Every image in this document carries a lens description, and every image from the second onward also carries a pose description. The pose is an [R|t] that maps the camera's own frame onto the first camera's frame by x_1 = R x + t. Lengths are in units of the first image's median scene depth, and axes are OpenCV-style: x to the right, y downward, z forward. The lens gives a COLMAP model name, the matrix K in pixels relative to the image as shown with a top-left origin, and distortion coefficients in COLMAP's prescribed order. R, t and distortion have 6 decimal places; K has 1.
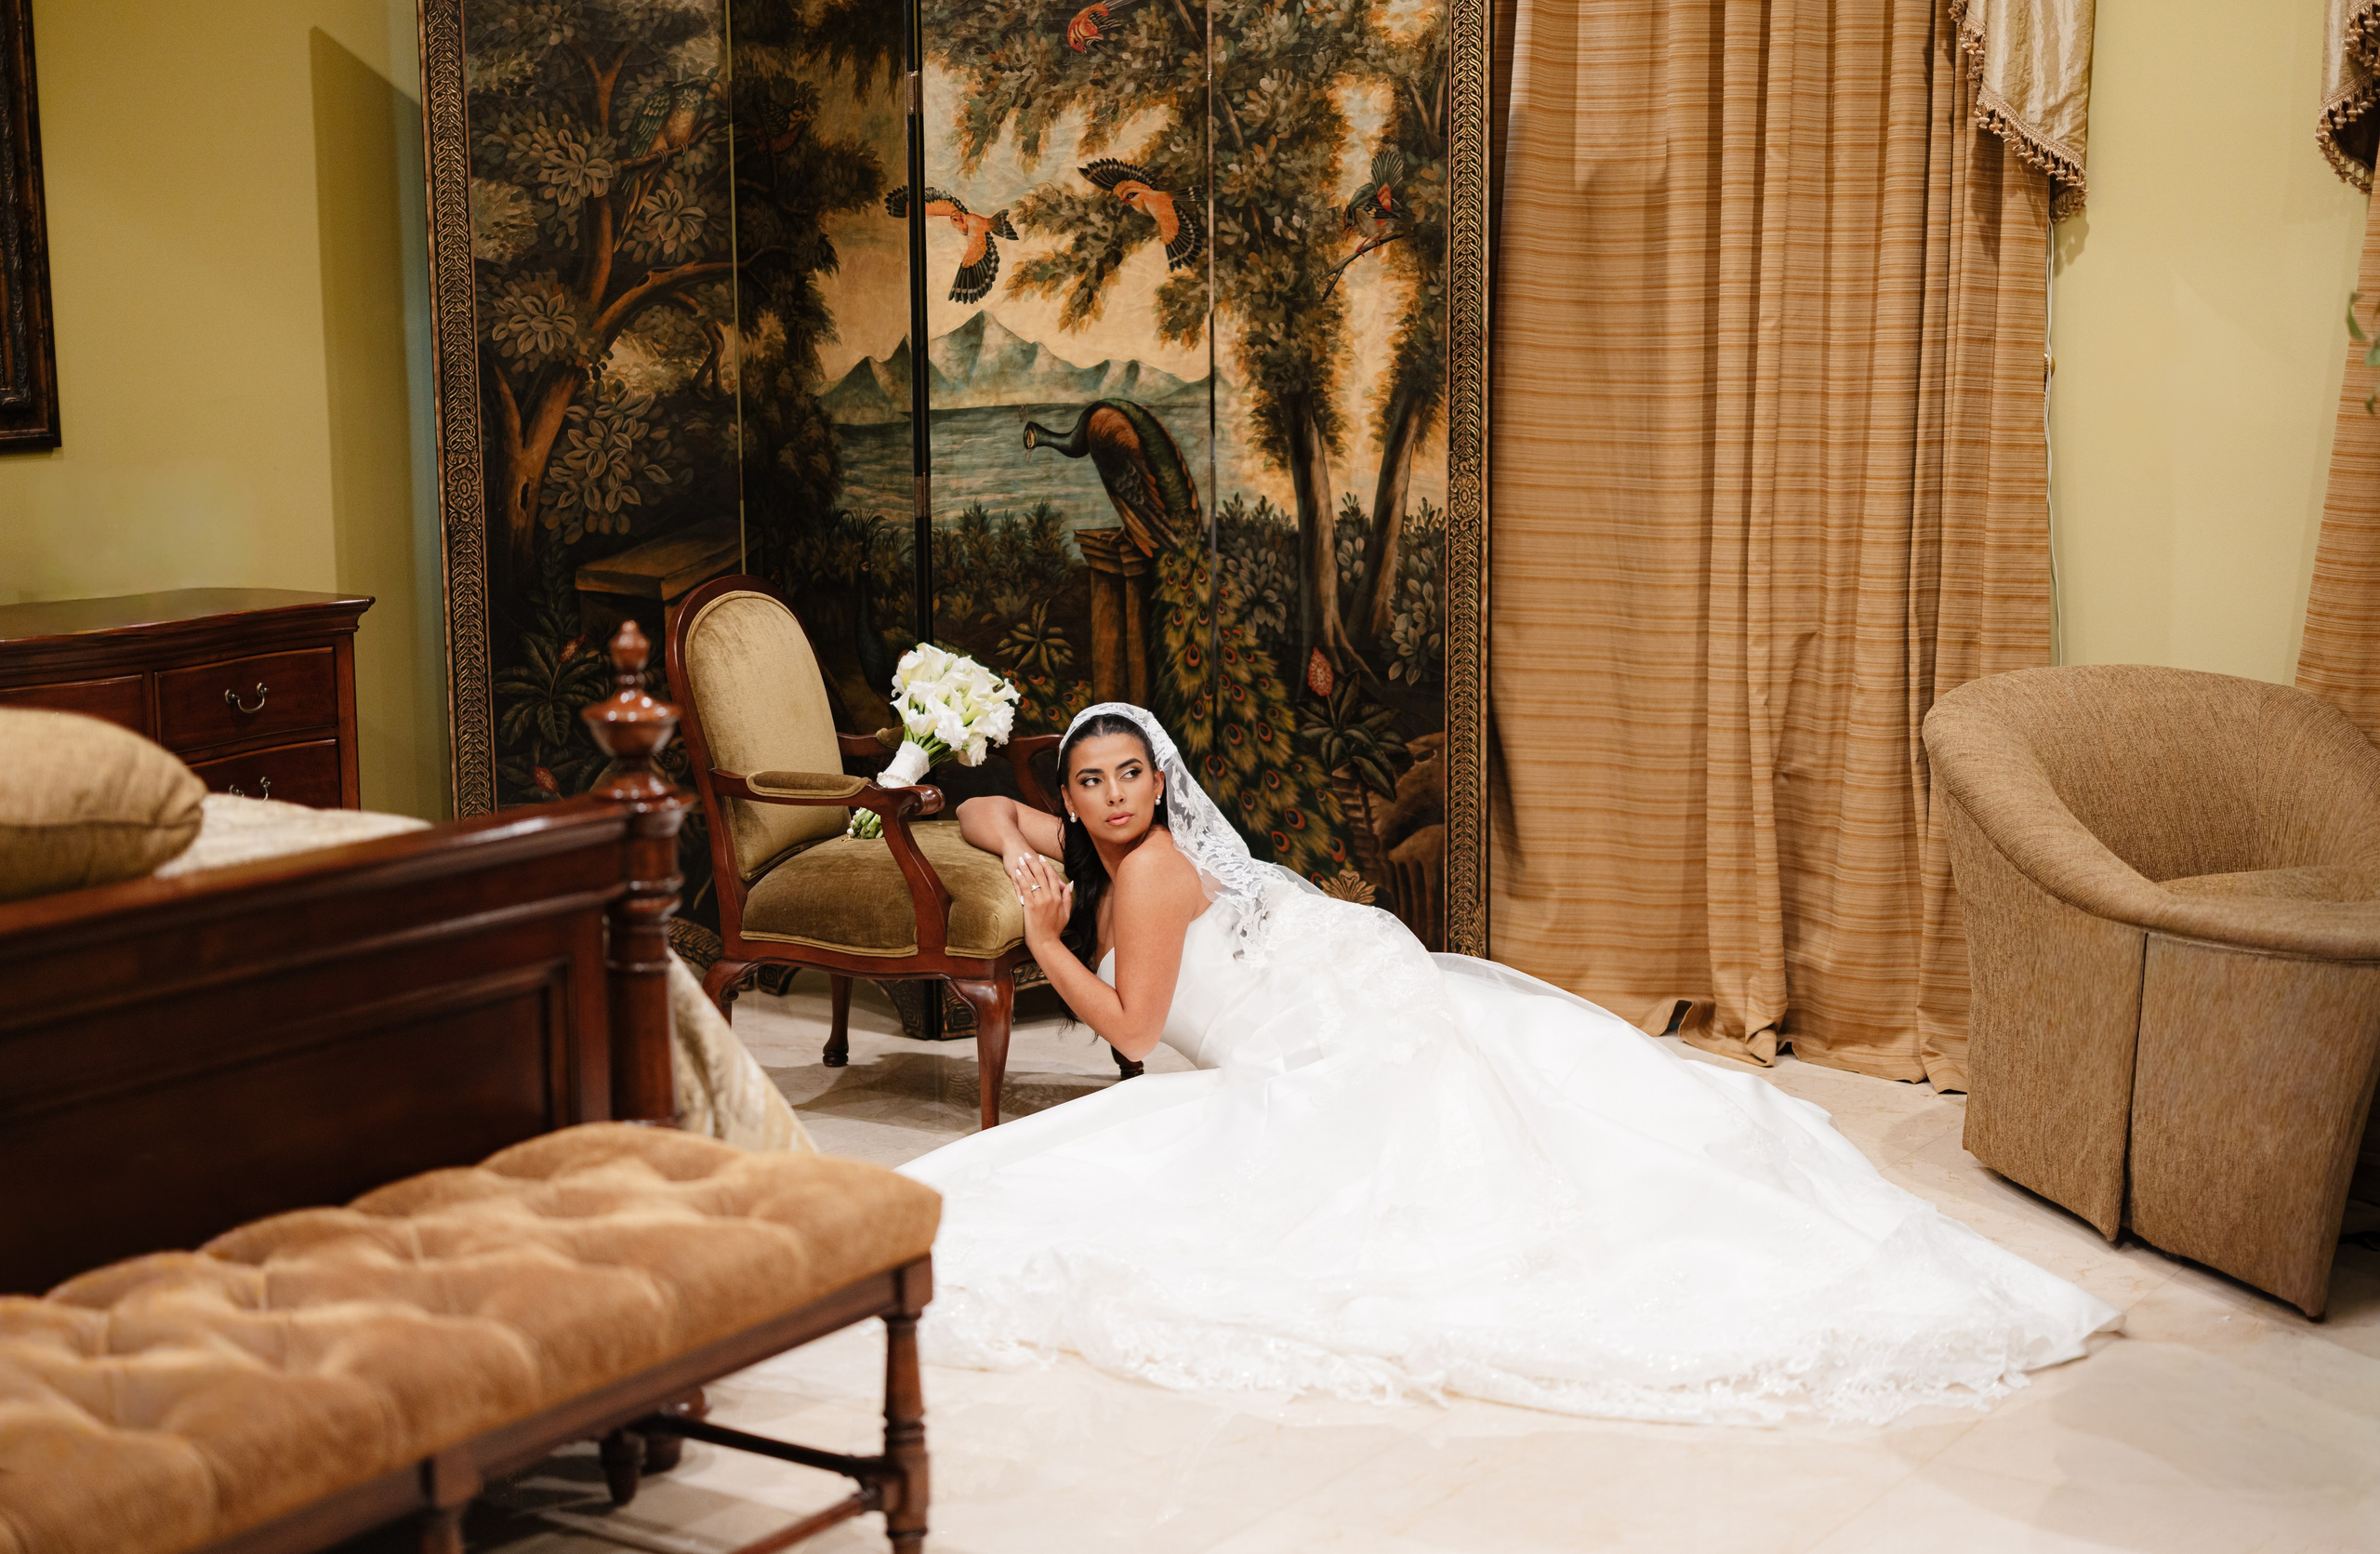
lens RADIAL K [[3631.6, 0, 1191.5], [0, 3631.6, 805.5], [0, 0, 1]] dist [0.020868, 0.000000]
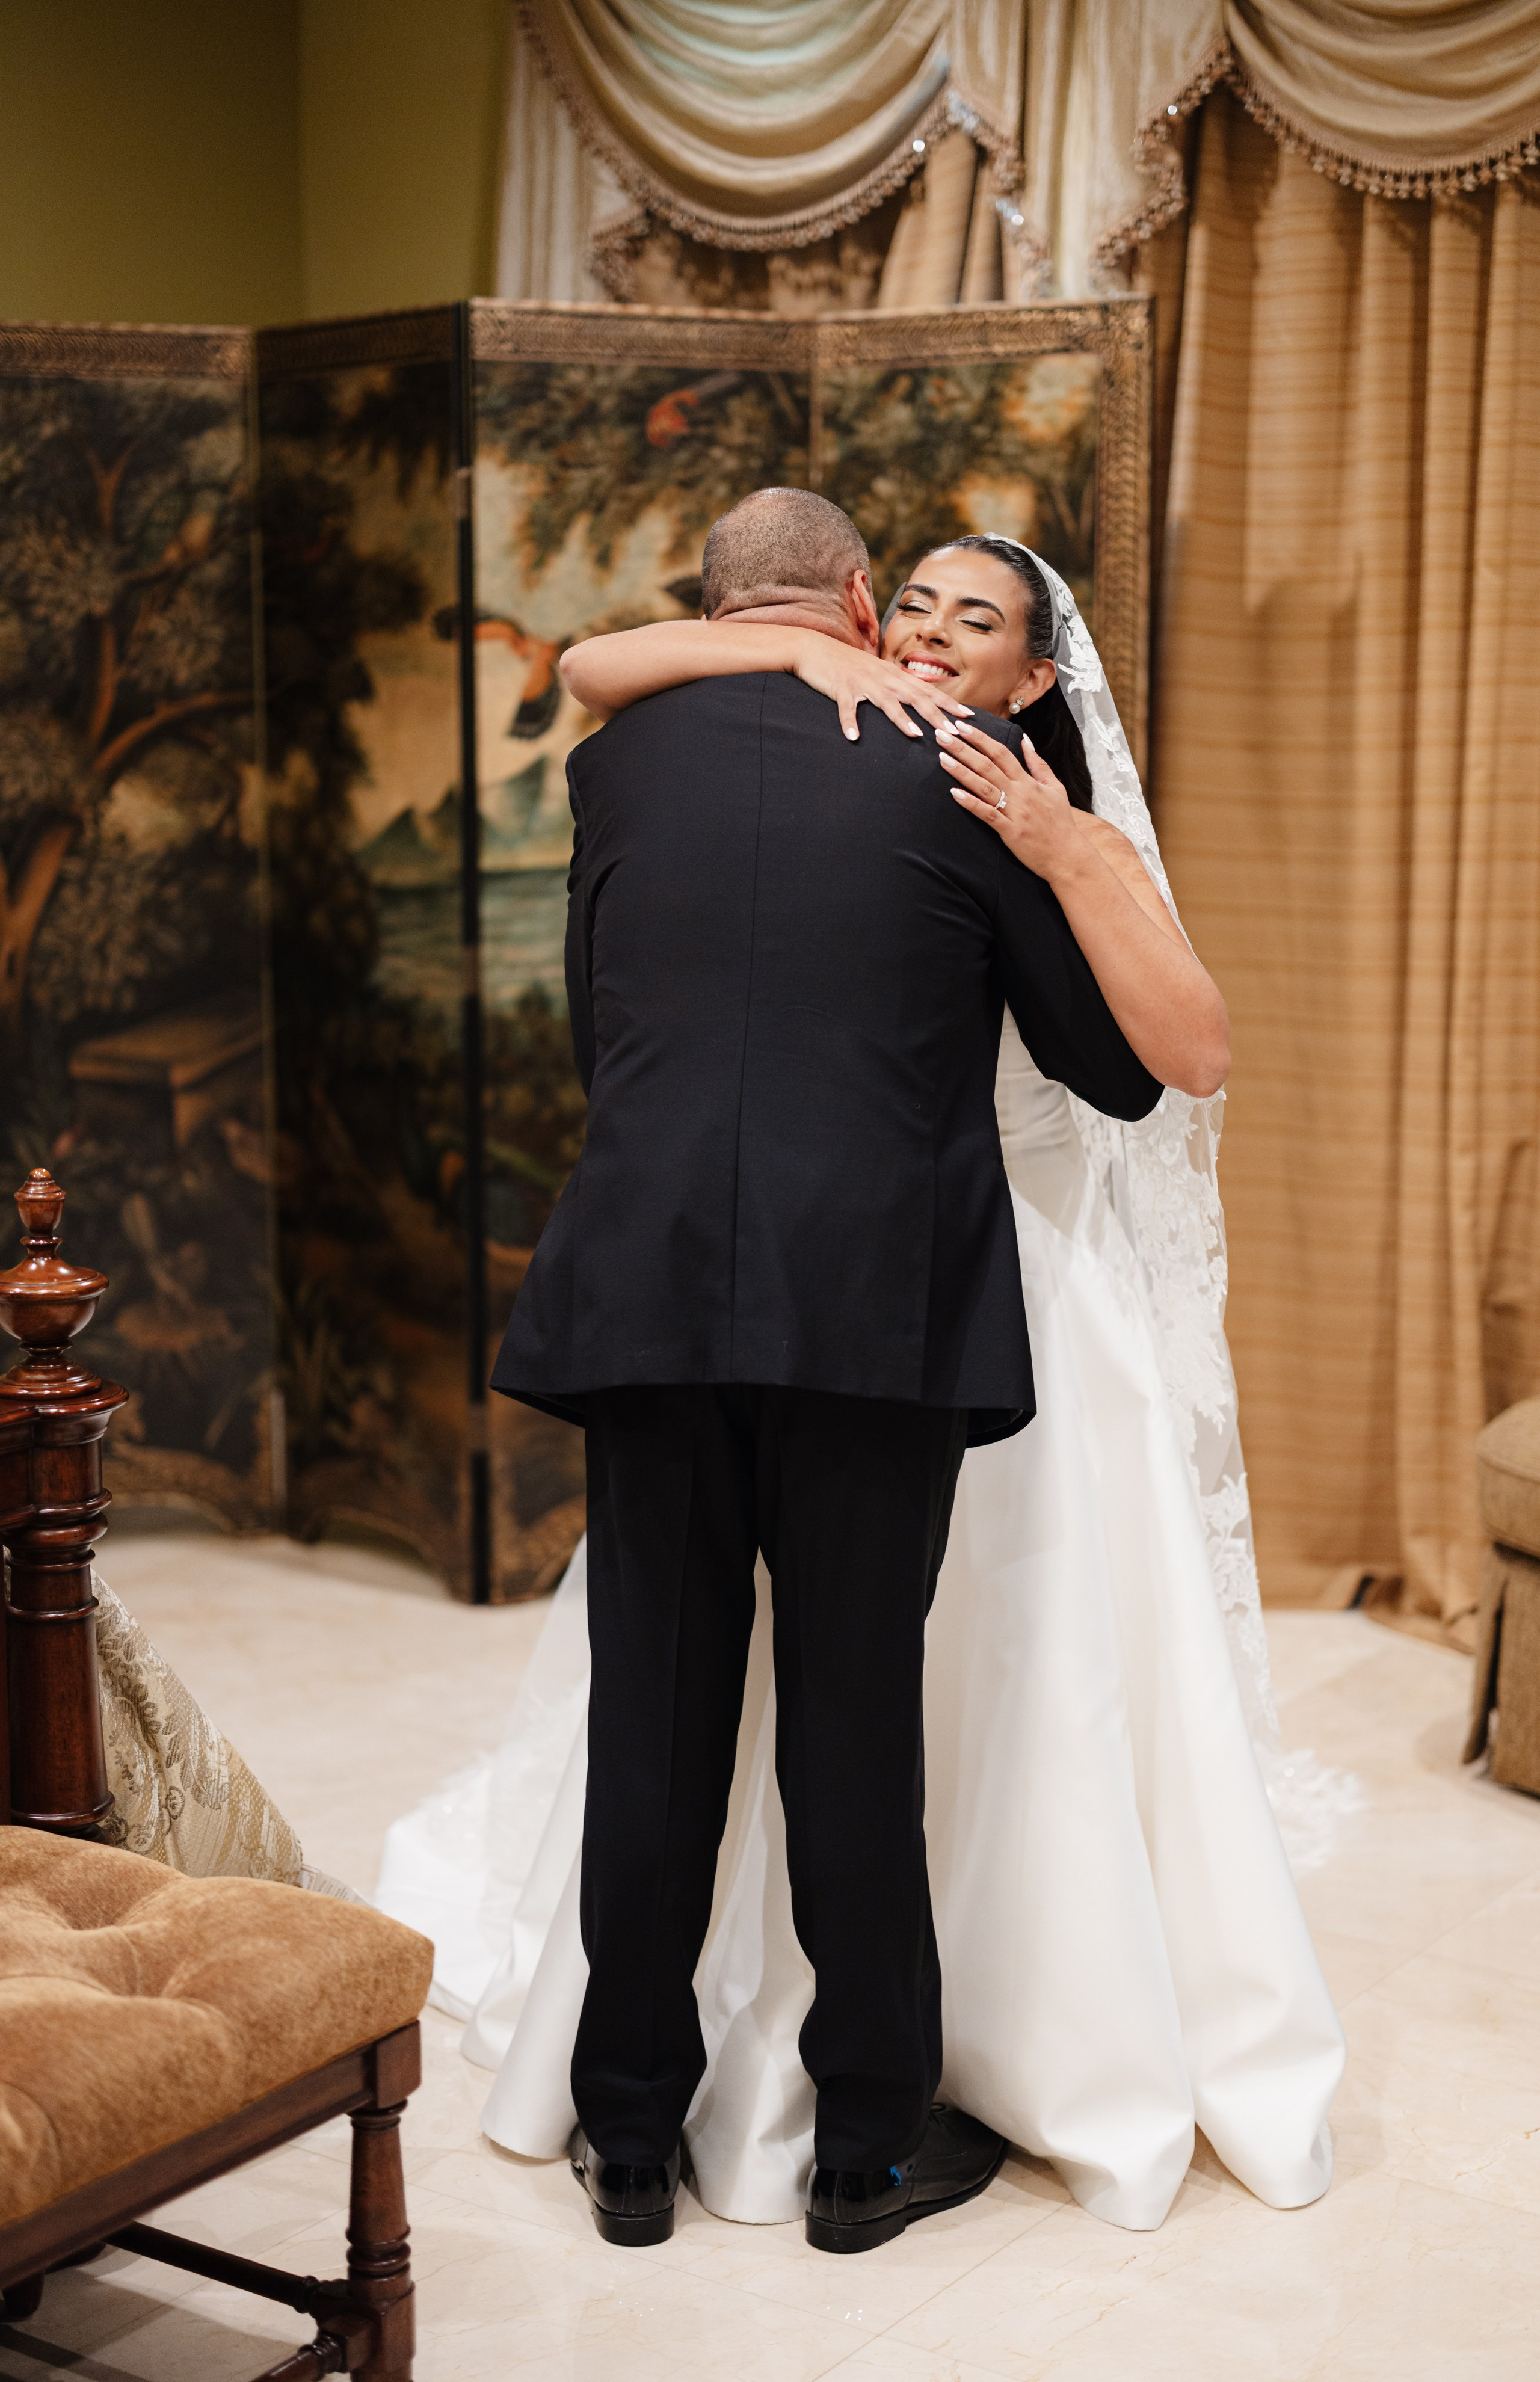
lens RADIAL K [[3634.2, 0, 776.0], [0, 3634.2, 1208.7], [0, 0, 1]] dist [0.020868, 0.000000]
pose [[0.999920, 0.007489, -0.010228, 0.005672], [-0.007546, 0.999956, -0.005590, -0.025203], [0.010186, 0.005667, 0.999932, 0.152434]]
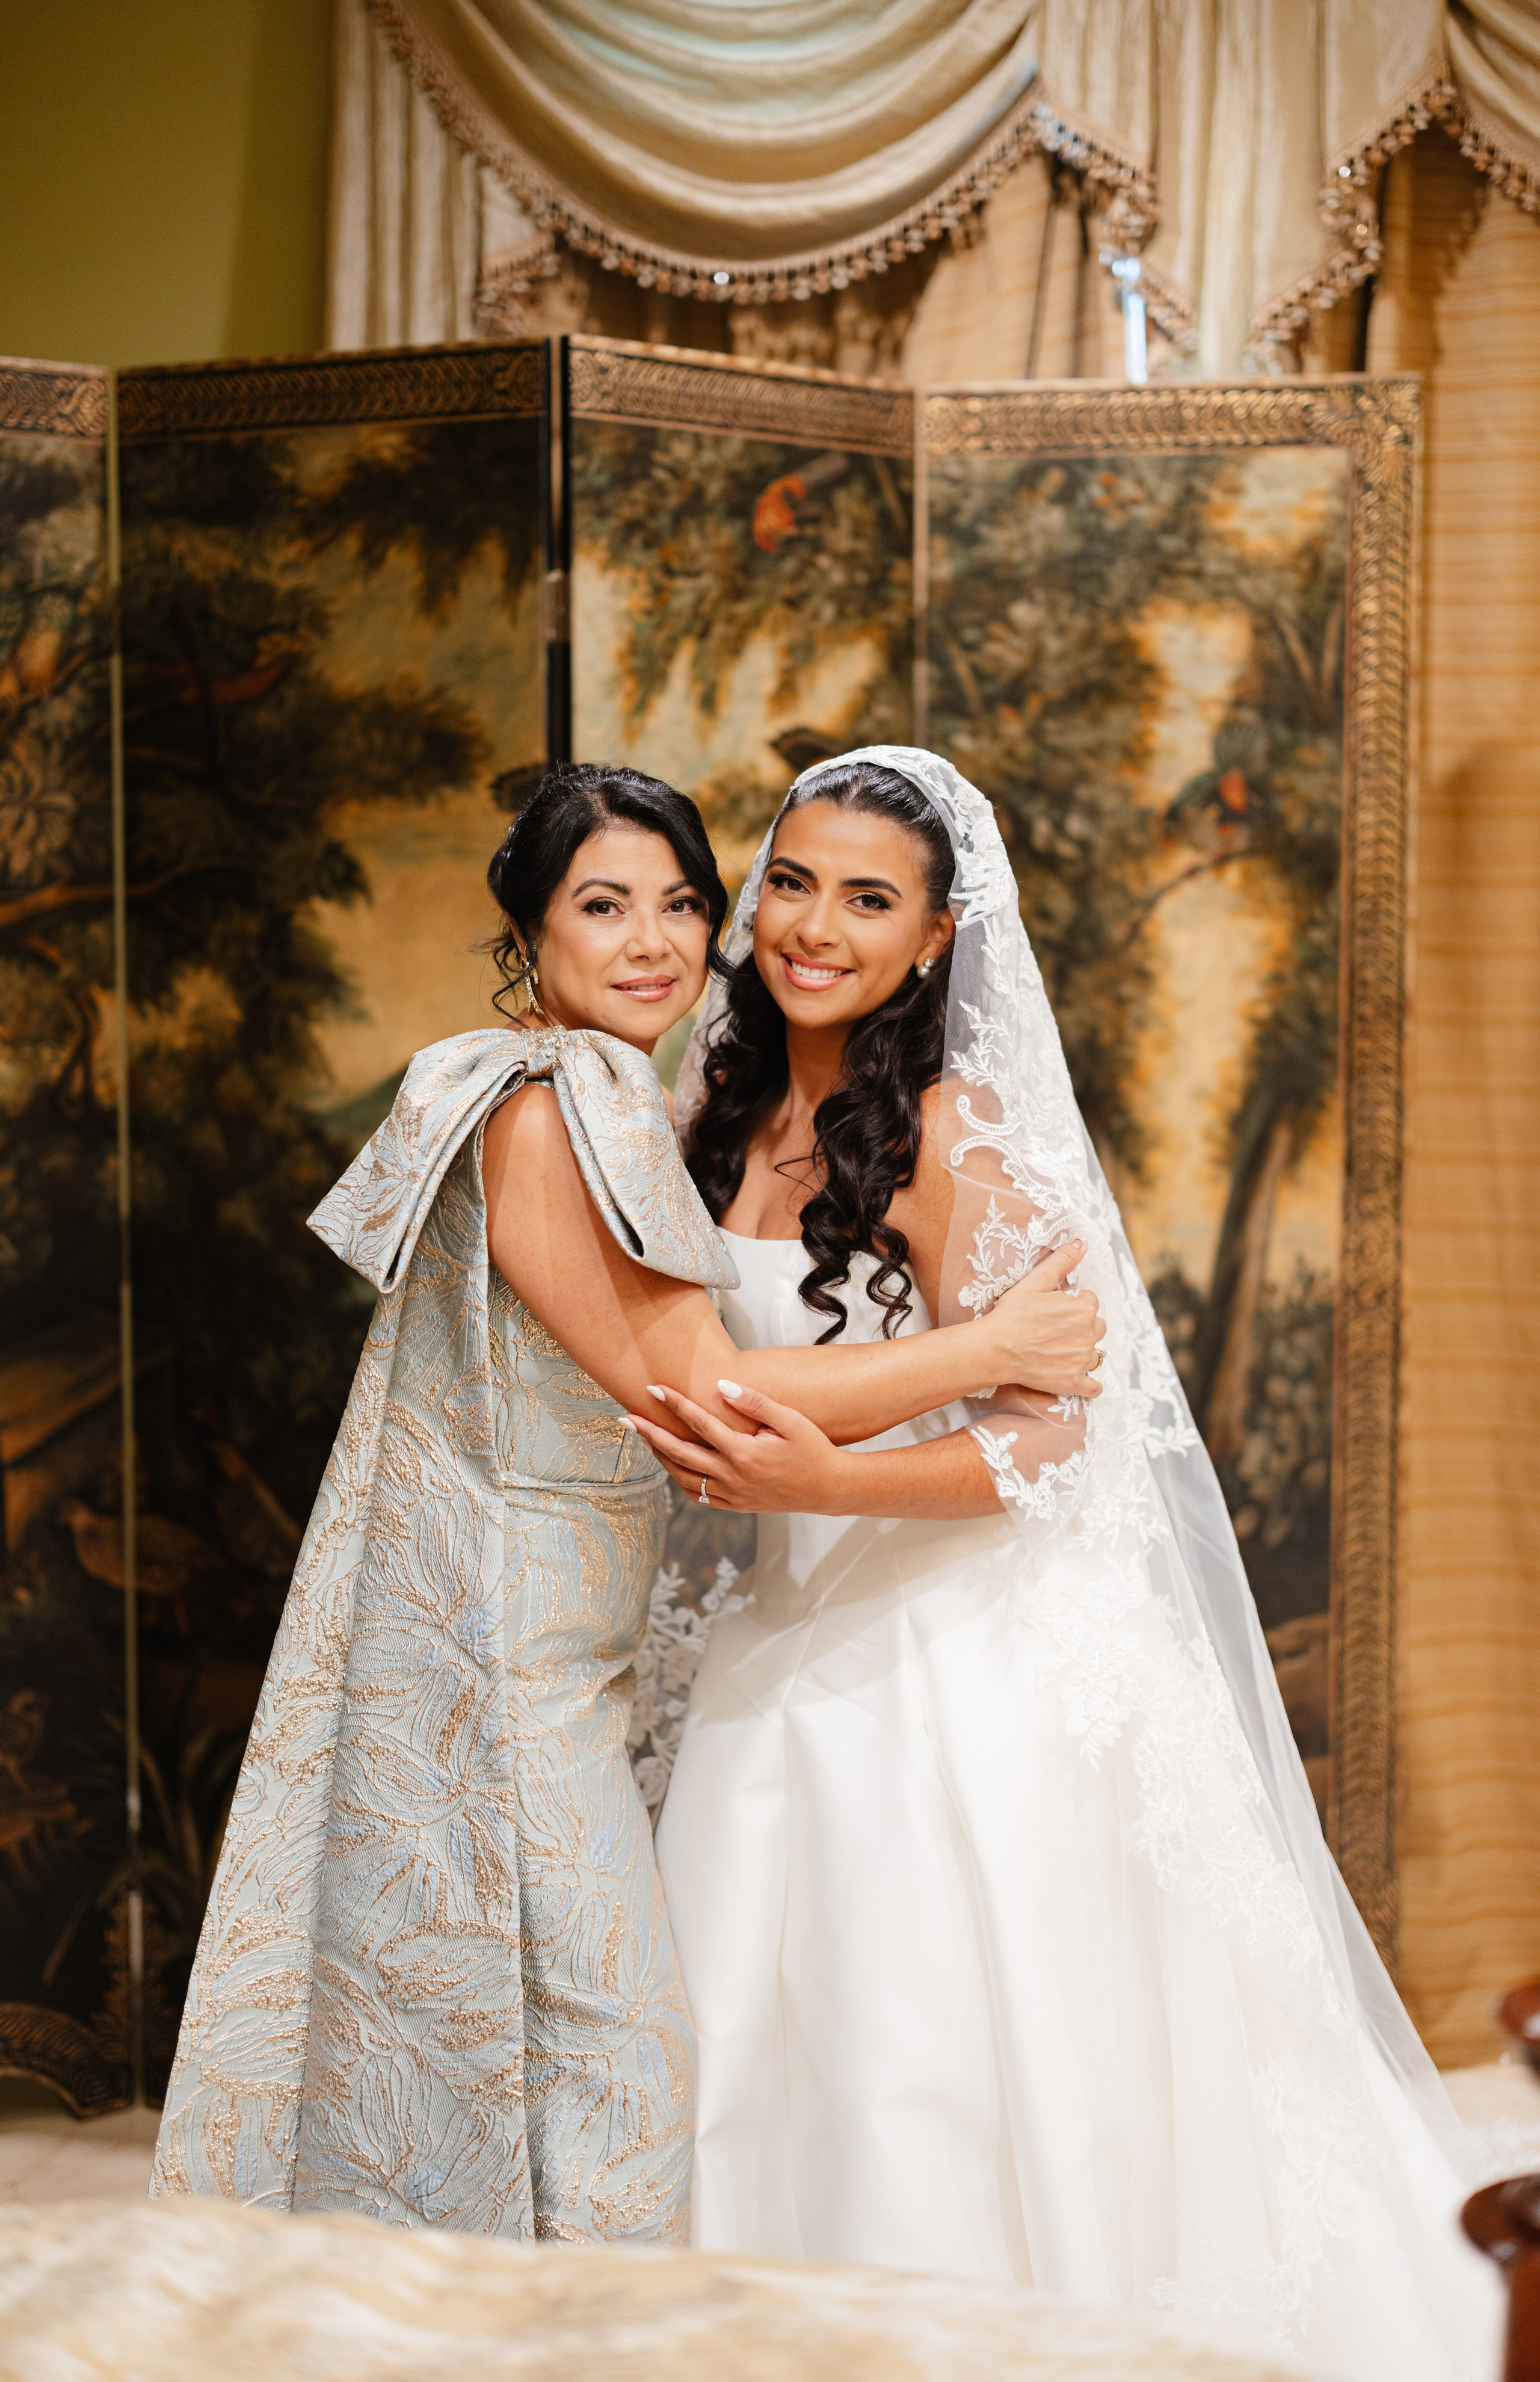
lens RADIAL K [[3634.2, 0, 817.0], [0, 3634.2, 1132.4], [0, 0, 1]] dist [0.020868, 0.000000]
pose [[0.929470, -0.022015, 0.368241, -0.249908], [0.049311, 0.996674, -0.064880, -0.067983], [-0.365588, 0.078462, 0.927464, 0.428029]]
